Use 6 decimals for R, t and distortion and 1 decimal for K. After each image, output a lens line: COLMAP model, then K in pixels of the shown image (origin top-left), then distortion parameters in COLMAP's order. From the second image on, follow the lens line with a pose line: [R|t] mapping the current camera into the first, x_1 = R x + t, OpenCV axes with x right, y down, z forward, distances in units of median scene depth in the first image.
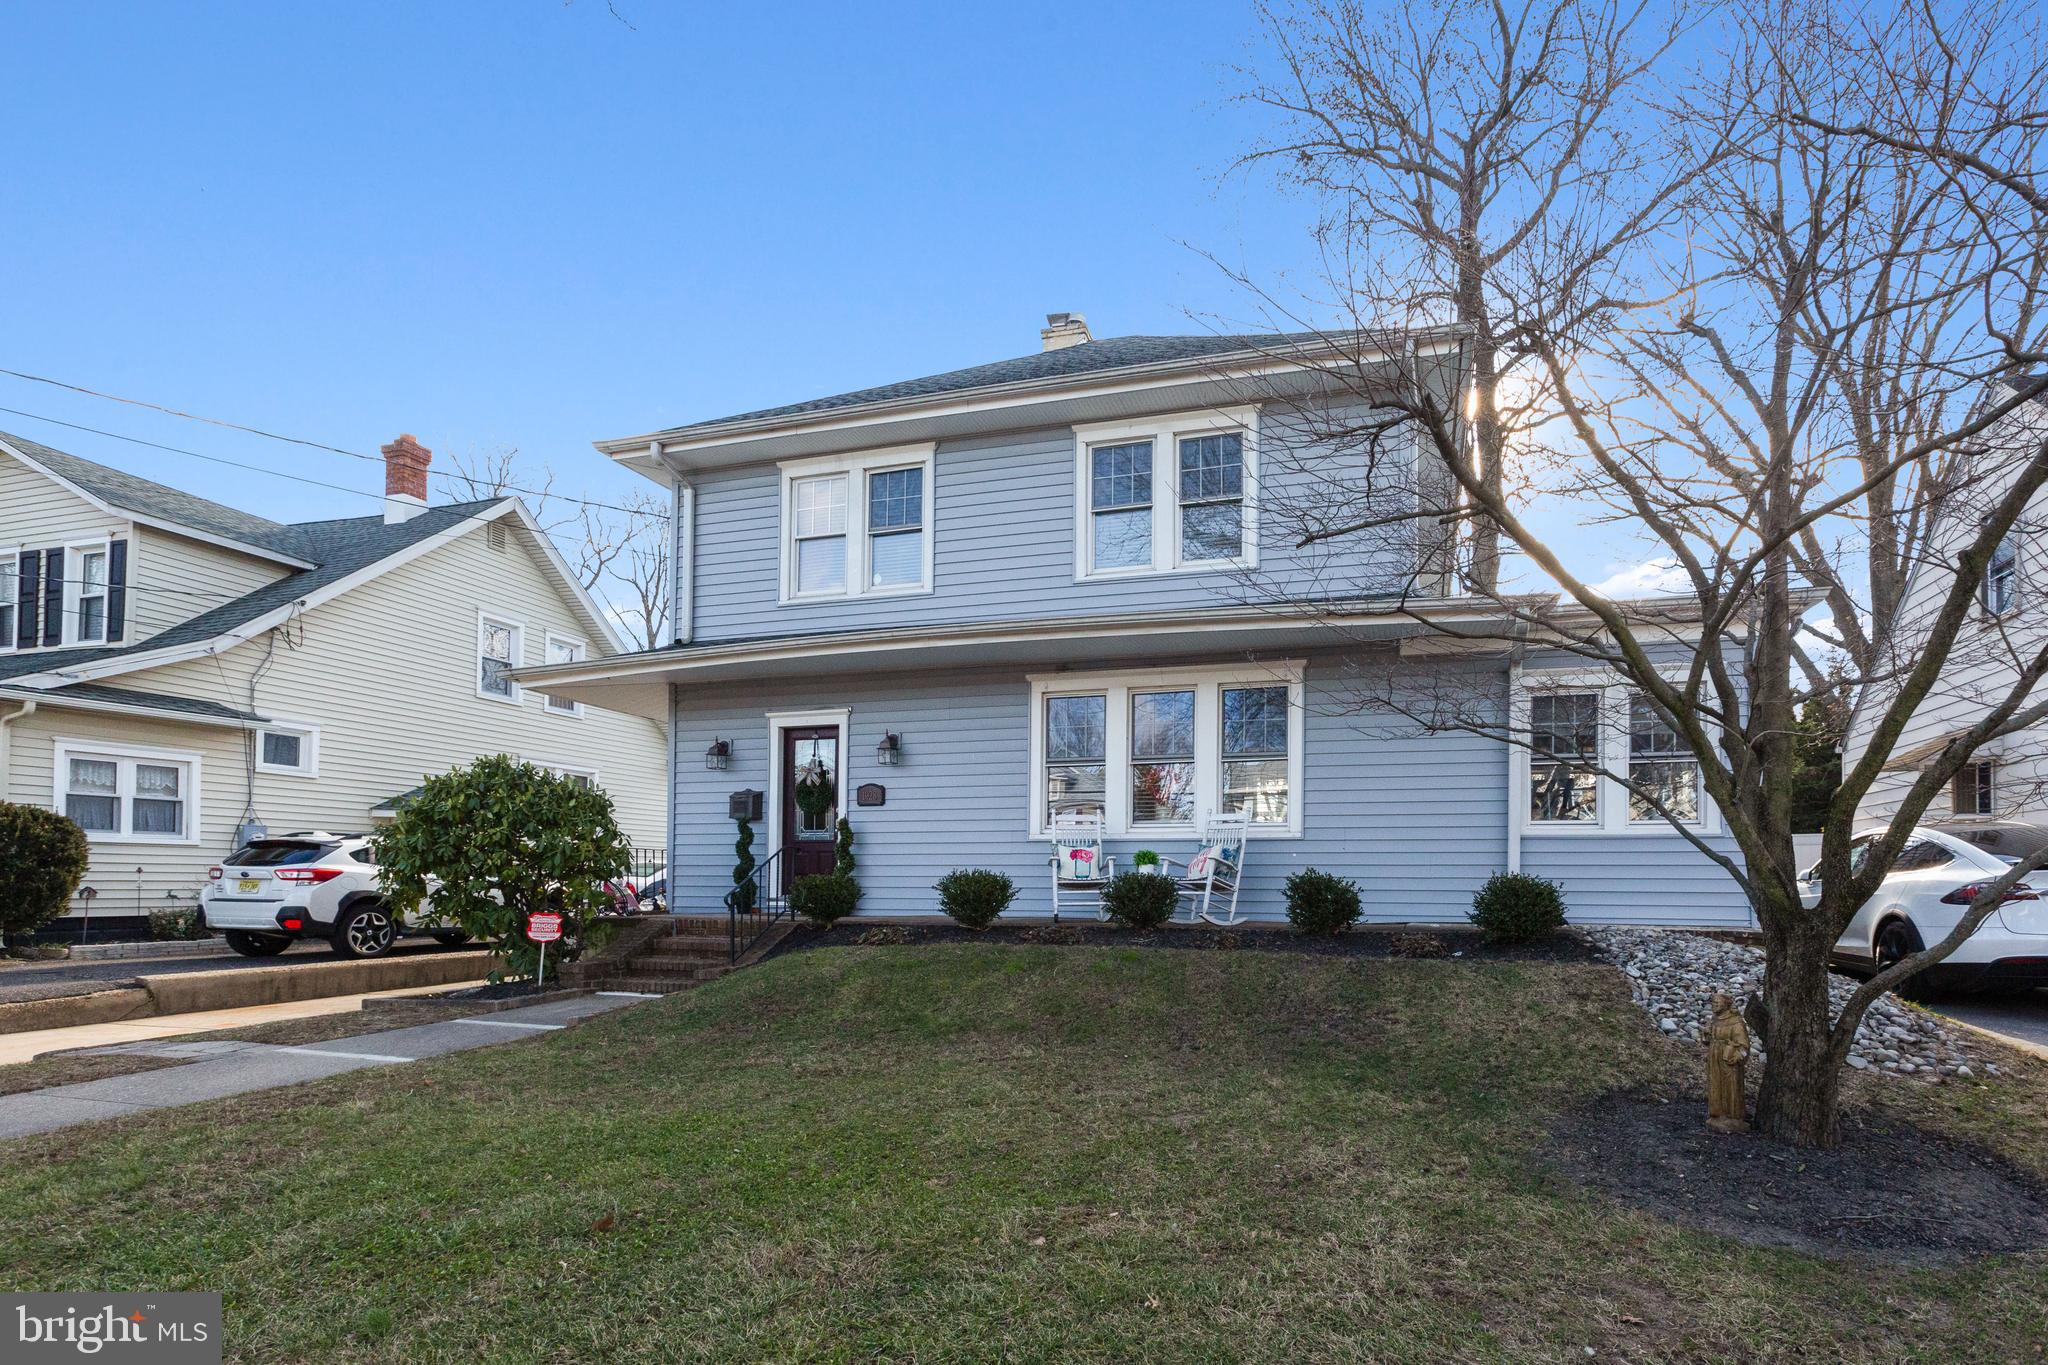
lens RADIAL K [[927.3, 0, 1024.0], [0, 927.3, 682.5], [0, 0, 1]] dist [0.004714, 0.000611]
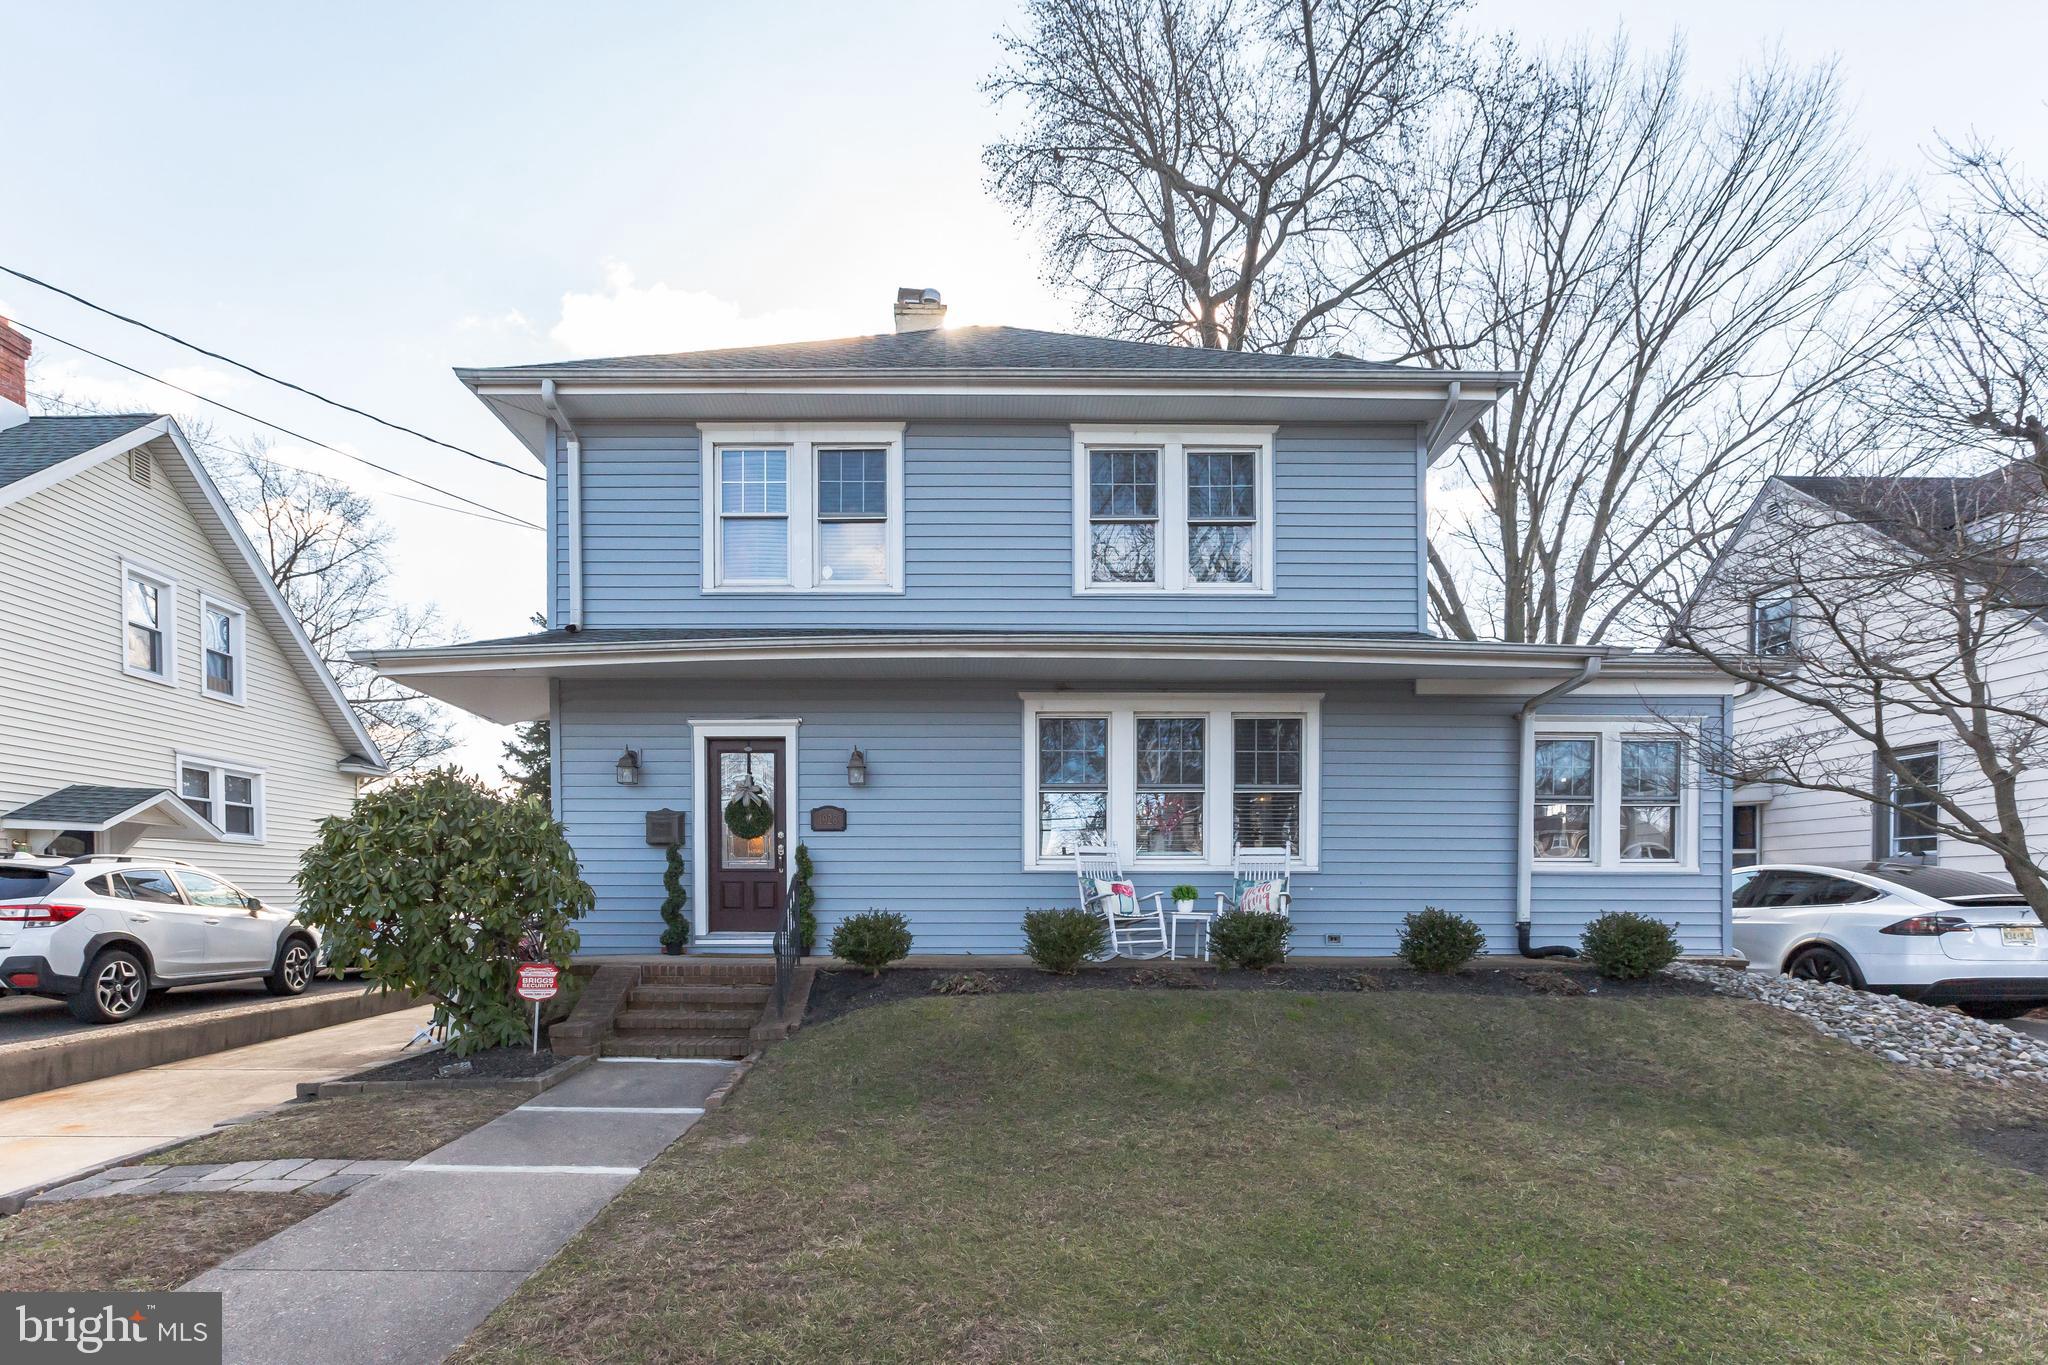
lens RADIAL K [[978.5, 0, 893.9], [0, 978.5, 728.0], [0, 0, 1]] dist [0.003981, 0.000856]
pose [[0.964776, 0.040708, 0.259905, -0.348186], [-0.051189, 0.998121, 0.033683, 0.000687], [-0.258046, -0.045801, 0.965046, 0.090668]]
